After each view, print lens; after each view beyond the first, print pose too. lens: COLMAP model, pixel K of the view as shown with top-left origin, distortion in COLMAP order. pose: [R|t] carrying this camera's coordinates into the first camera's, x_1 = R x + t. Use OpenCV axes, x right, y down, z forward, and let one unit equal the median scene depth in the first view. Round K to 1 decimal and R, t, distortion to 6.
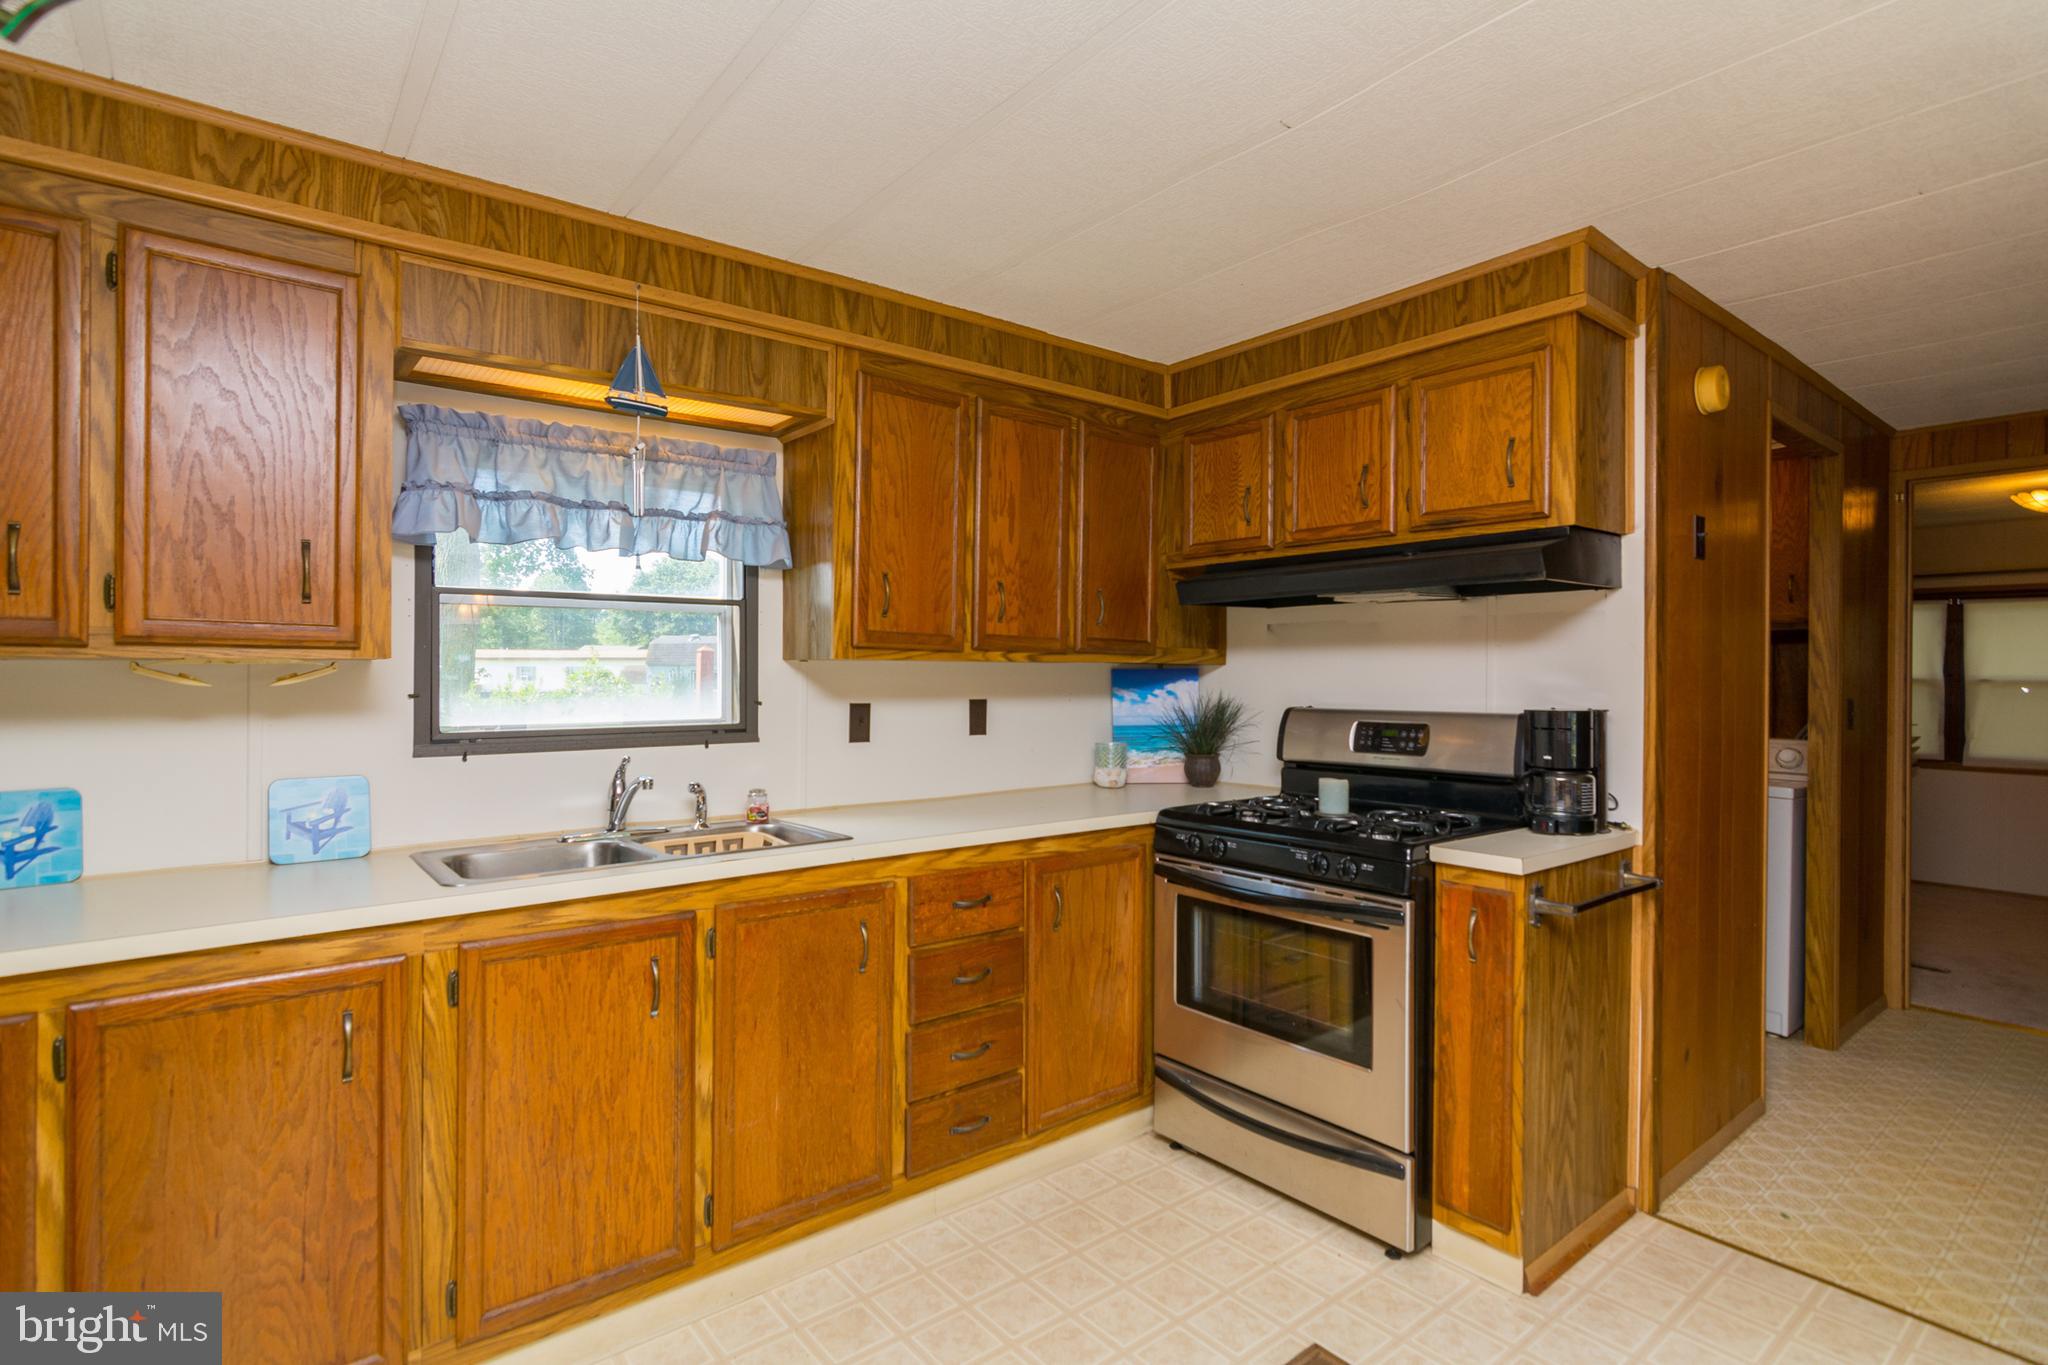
lens RADIAL K [[989.0, 0, 1012.0], [0, 989.0, 678.0], [0, 0, 1]] dist [-0.004210, -0.000224]
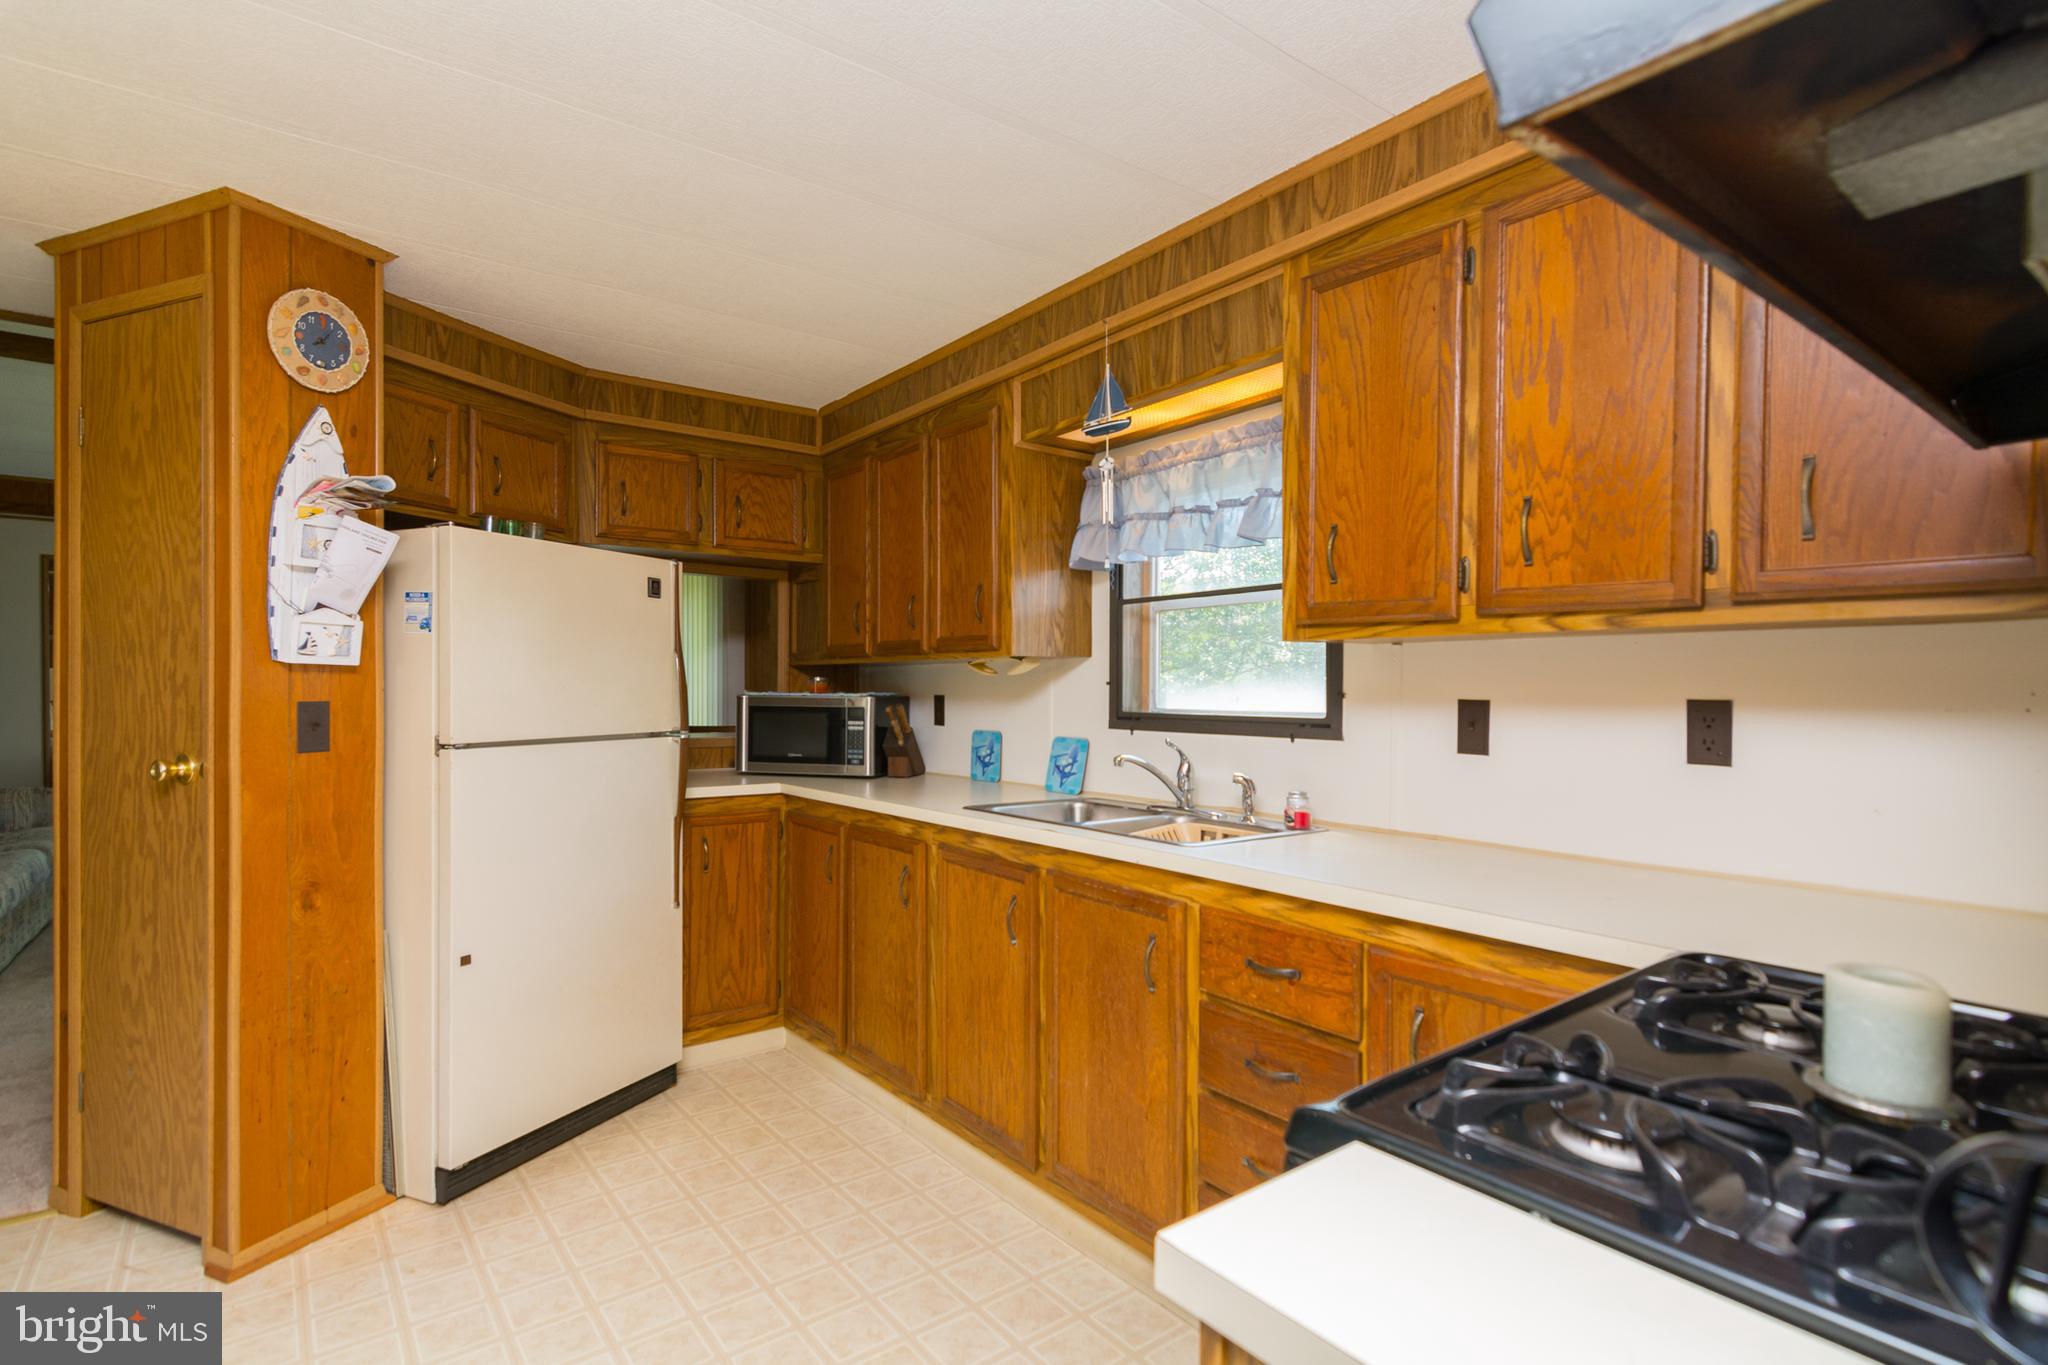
lens RADIAL K [[993.5, 0, 1018.1], [0, 993.5, 693.3], [0, 0, 1]] dist [-0.000552, 0.000627]
pose [[-0.016021, 0.010971, -0.999811, 0.696262], [-0.001291, 0.999939, 0.010993, 0.016444], [0.999871, 0.001467, -0.016006, 0.832542]]
